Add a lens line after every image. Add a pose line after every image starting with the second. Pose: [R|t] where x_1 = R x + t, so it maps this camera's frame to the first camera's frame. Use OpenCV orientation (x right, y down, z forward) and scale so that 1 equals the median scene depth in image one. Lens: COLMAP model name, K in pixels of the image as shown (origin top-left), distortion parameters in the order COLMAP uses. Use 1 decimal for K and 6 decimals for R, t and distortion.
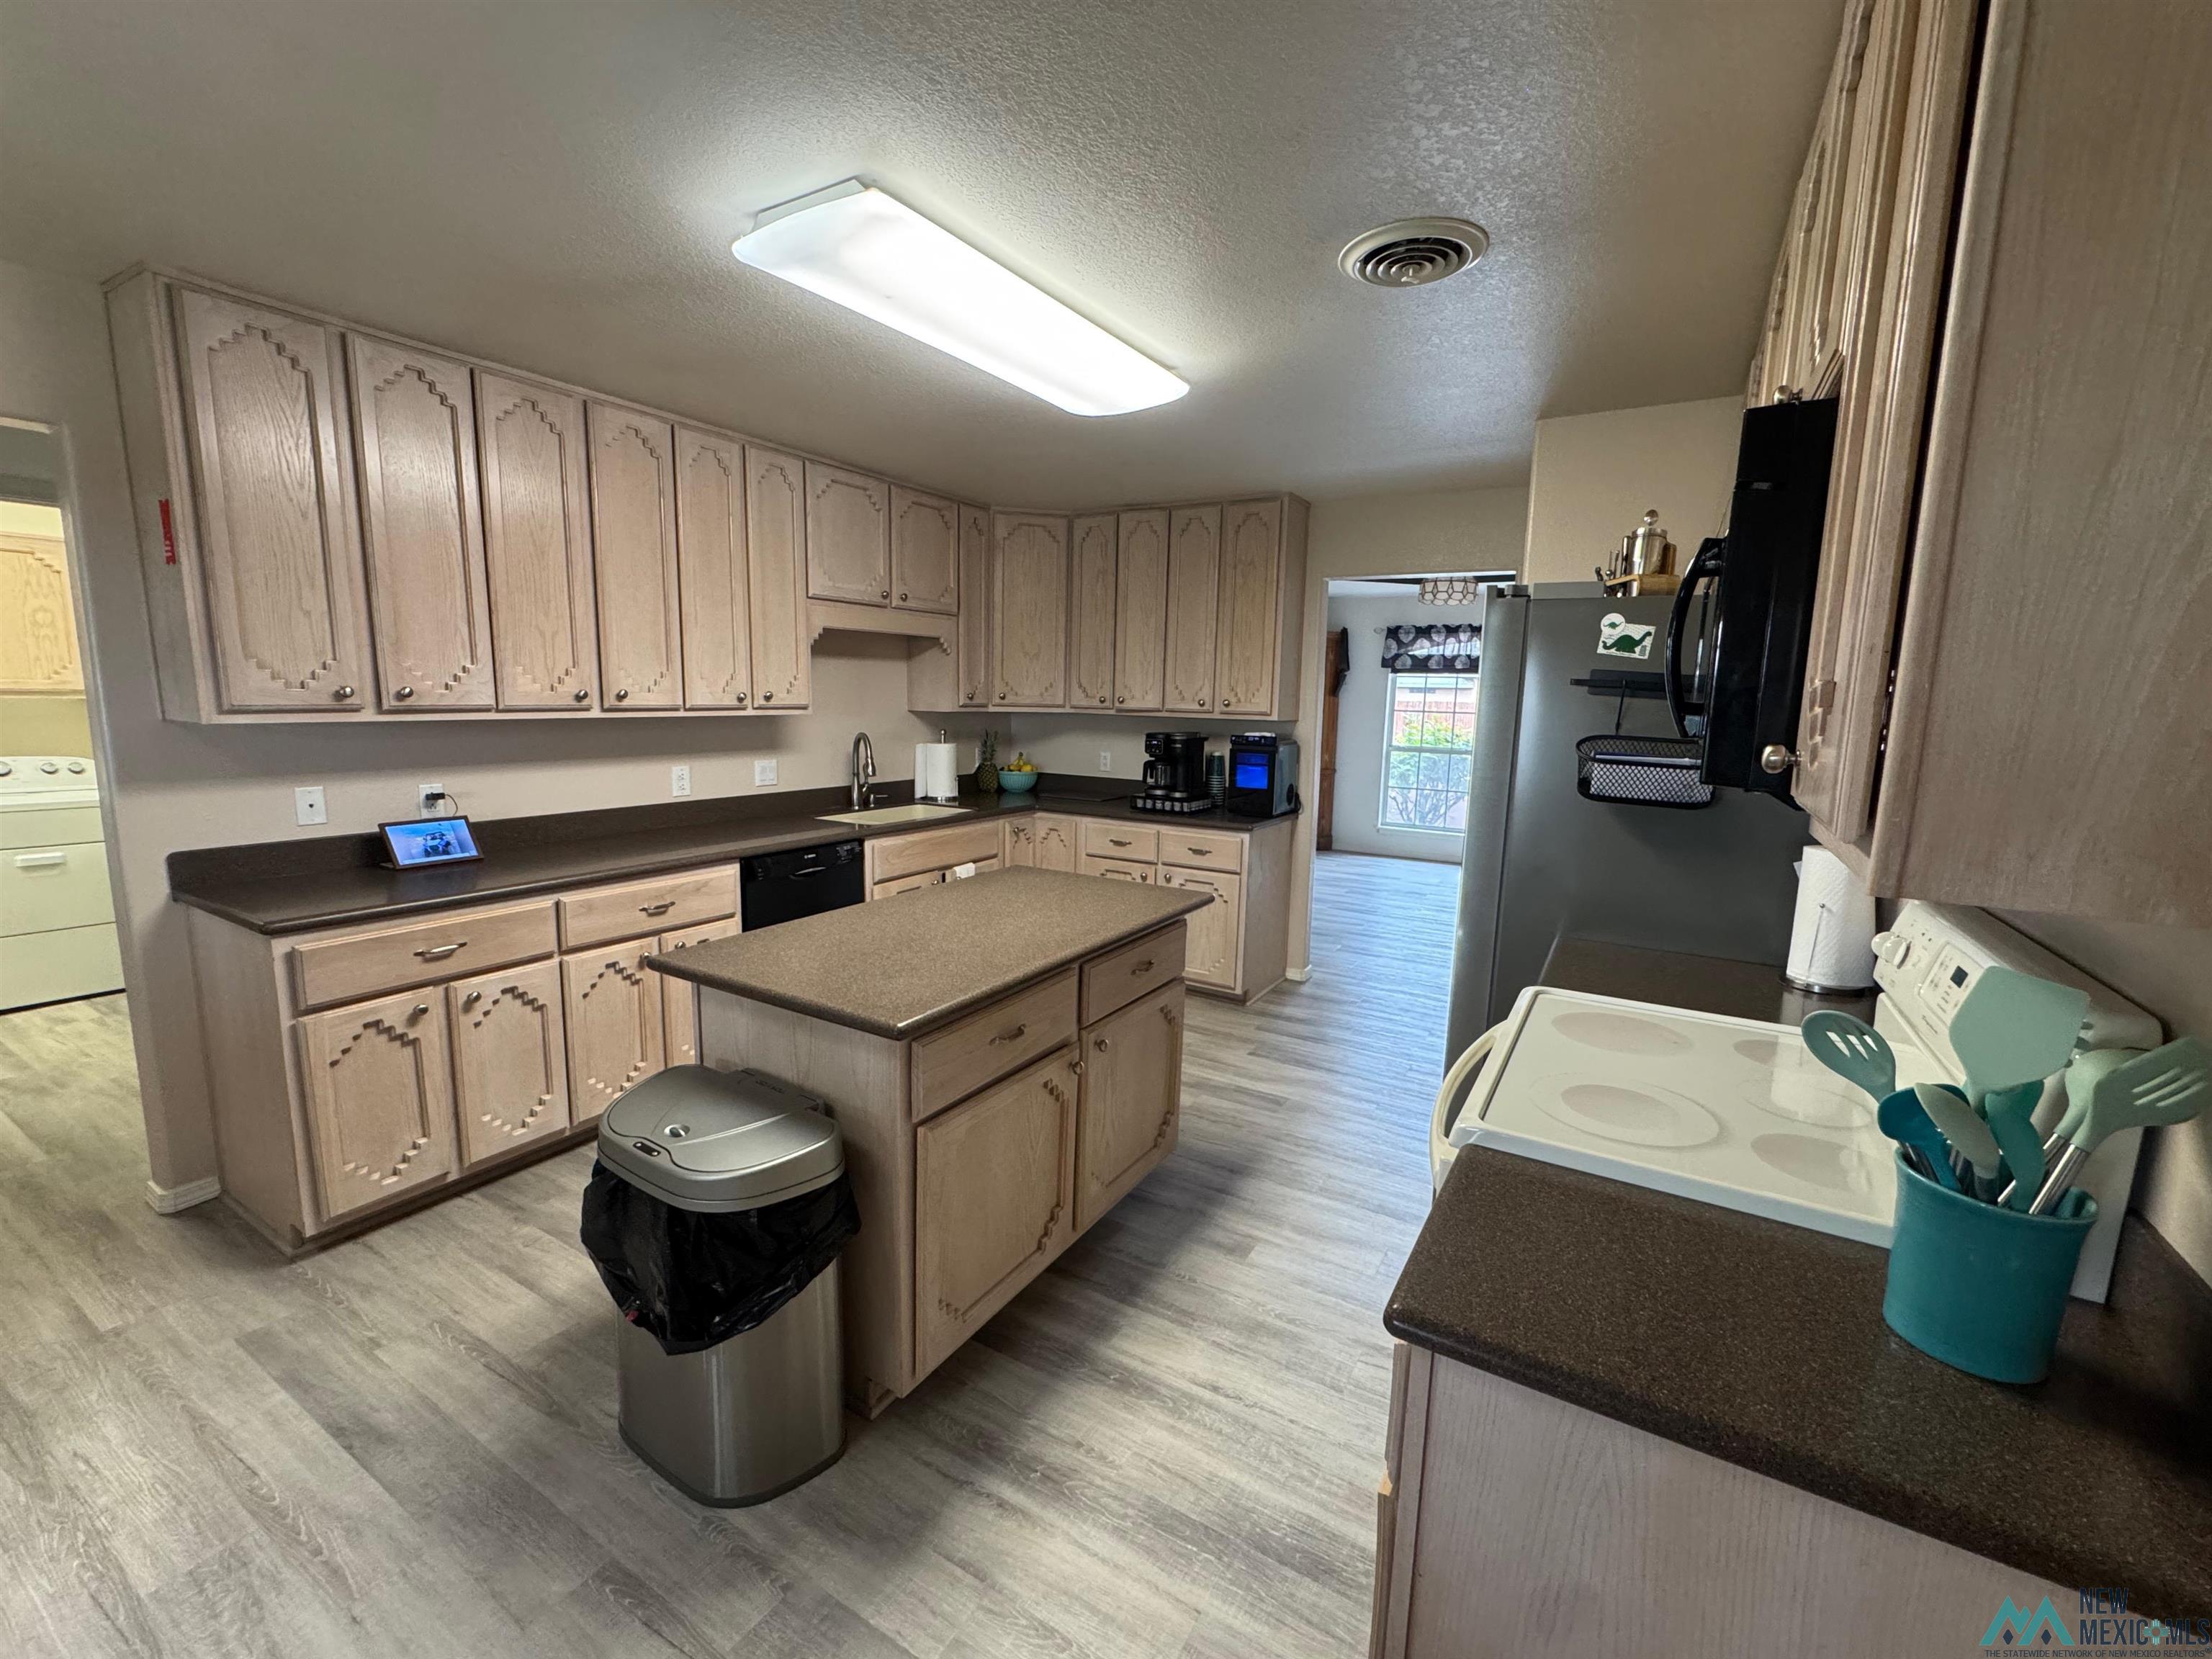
lens RADIAL K [[914.3, 0, 1098.7], [0, 914.3, 824.0], [0, 0, 1]] dist [-0.004906, -0.000336]
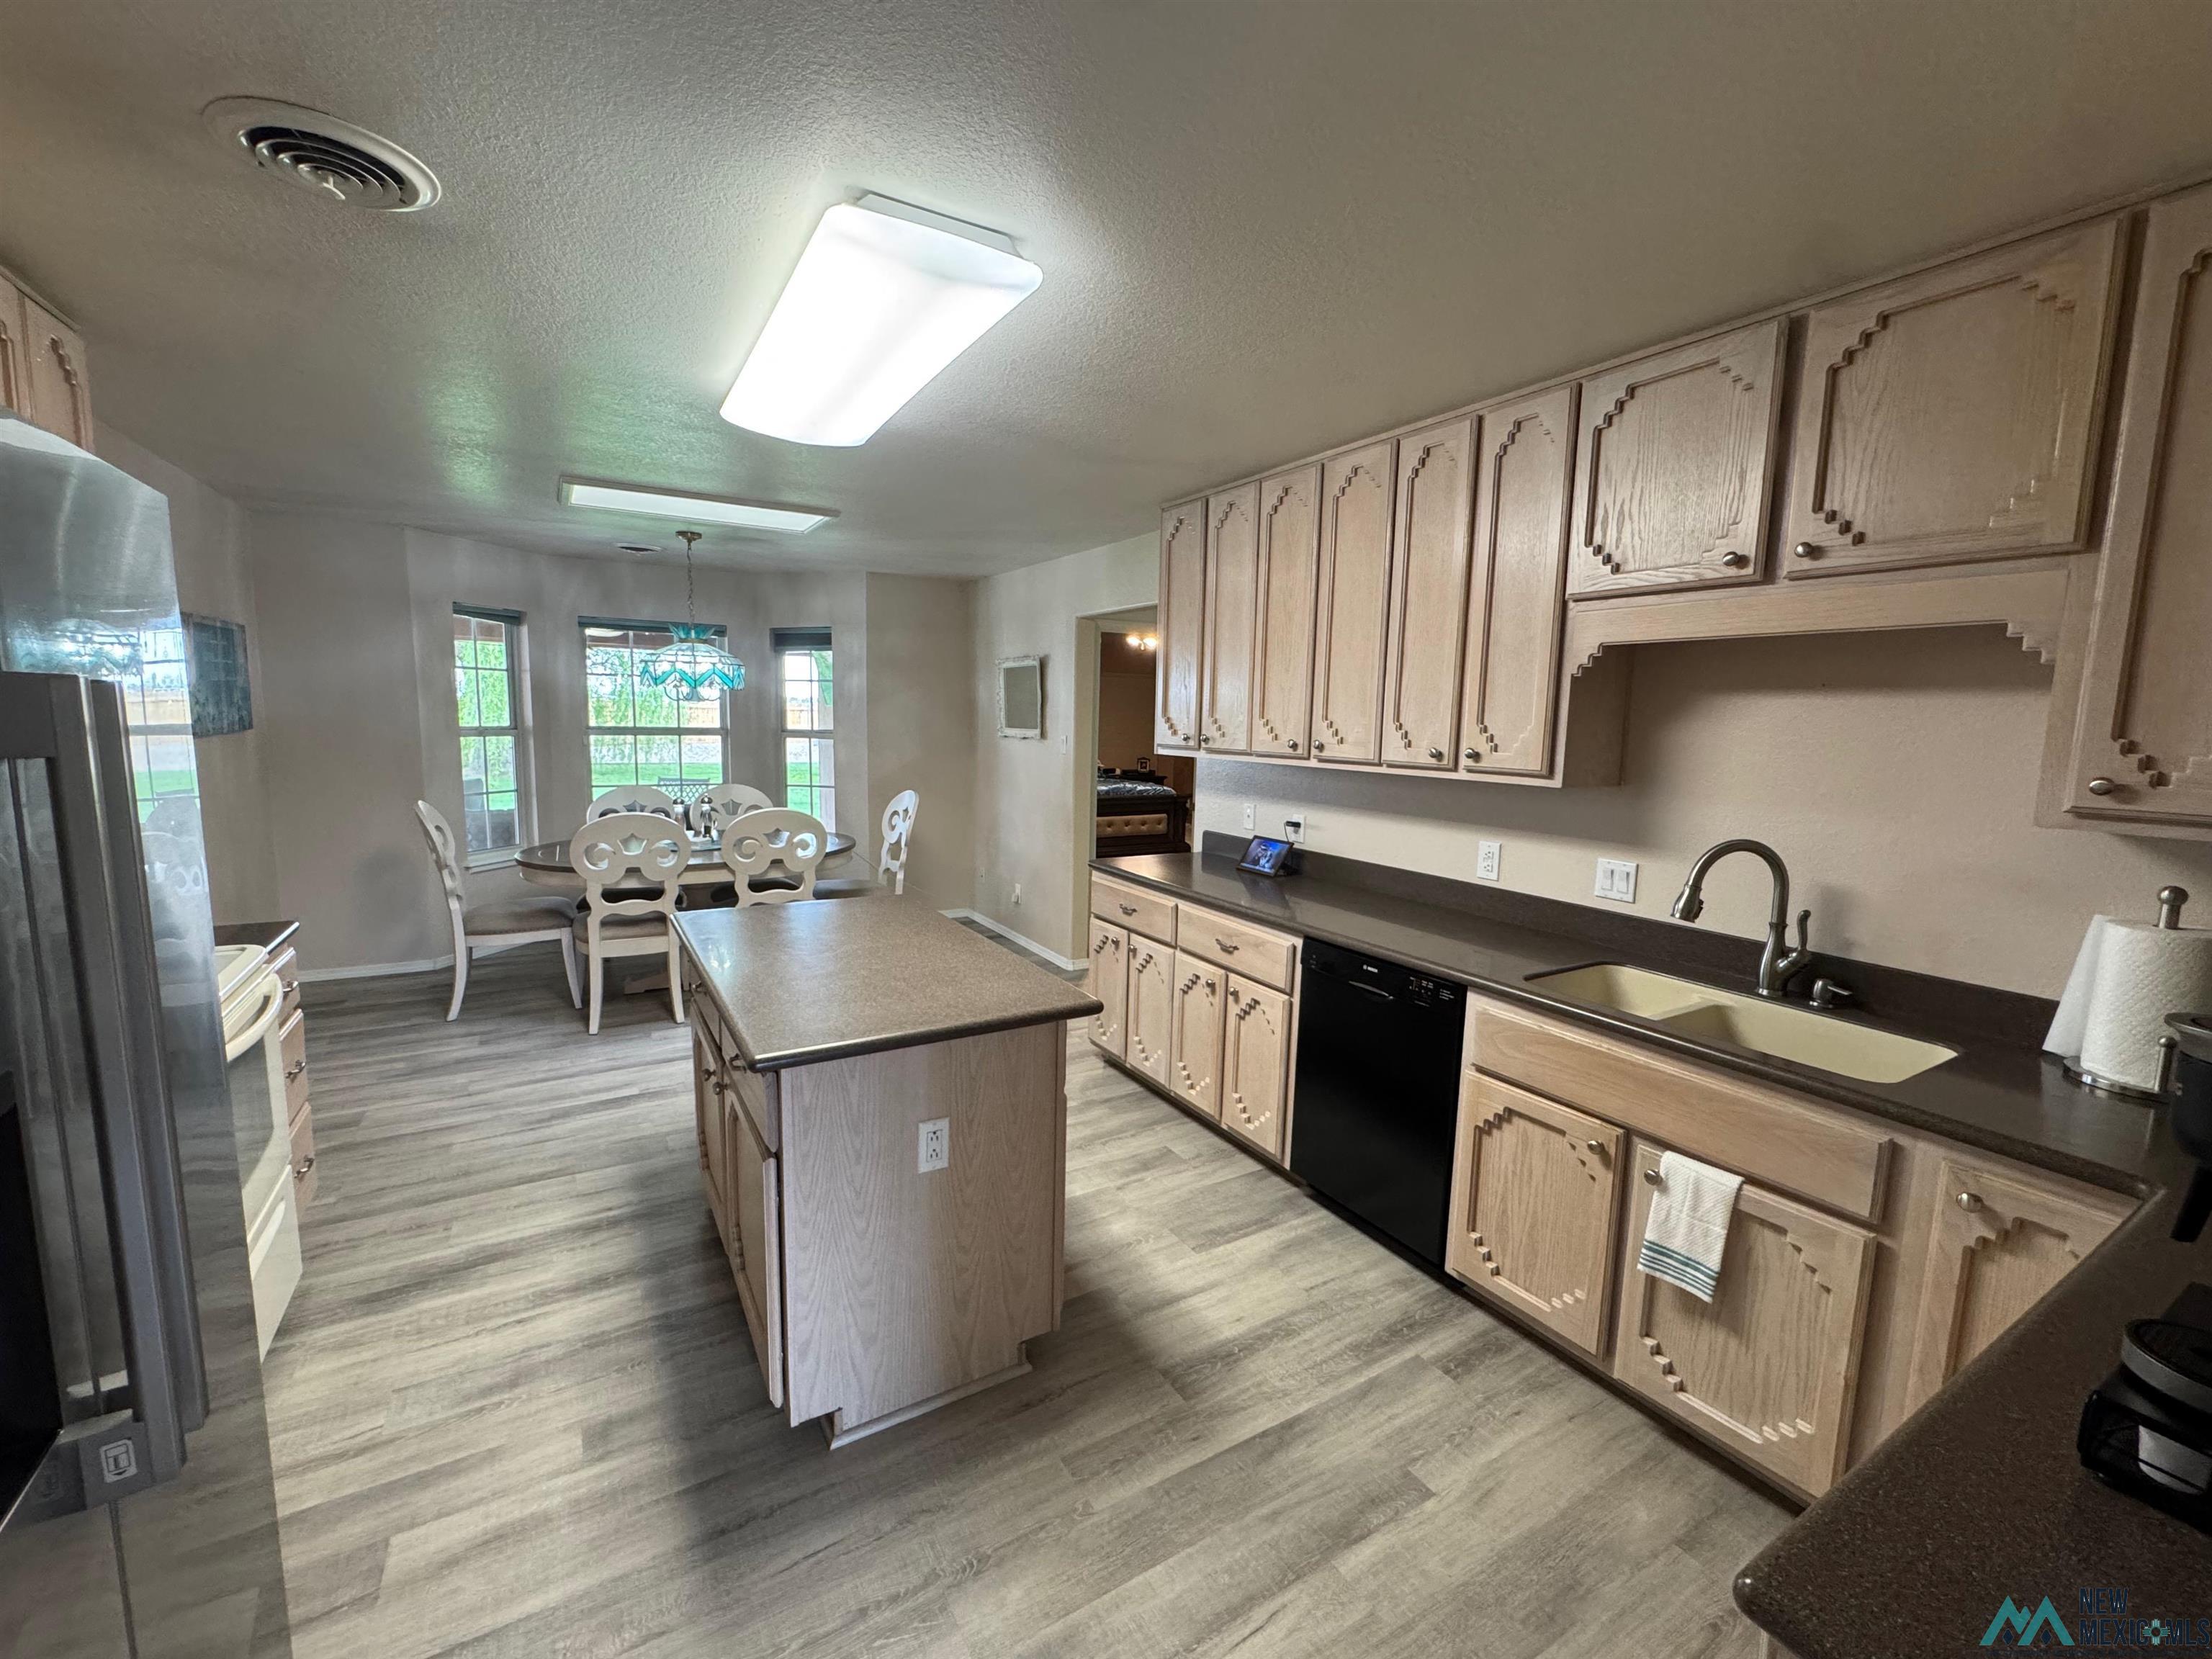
lens RADIAL K [[914.3, 0, 1112.3], [0, 914.3, 829.6], [0, 0, 1]] dist [-0.004906, -0.000336]
pose [[-0.455746, 0.081899, -0.886334, 0.571062], [-0.159781, 0.972056, 0.171978, -0.228011], [0.875651, 0.219998, -0.429925, 1.521429]]
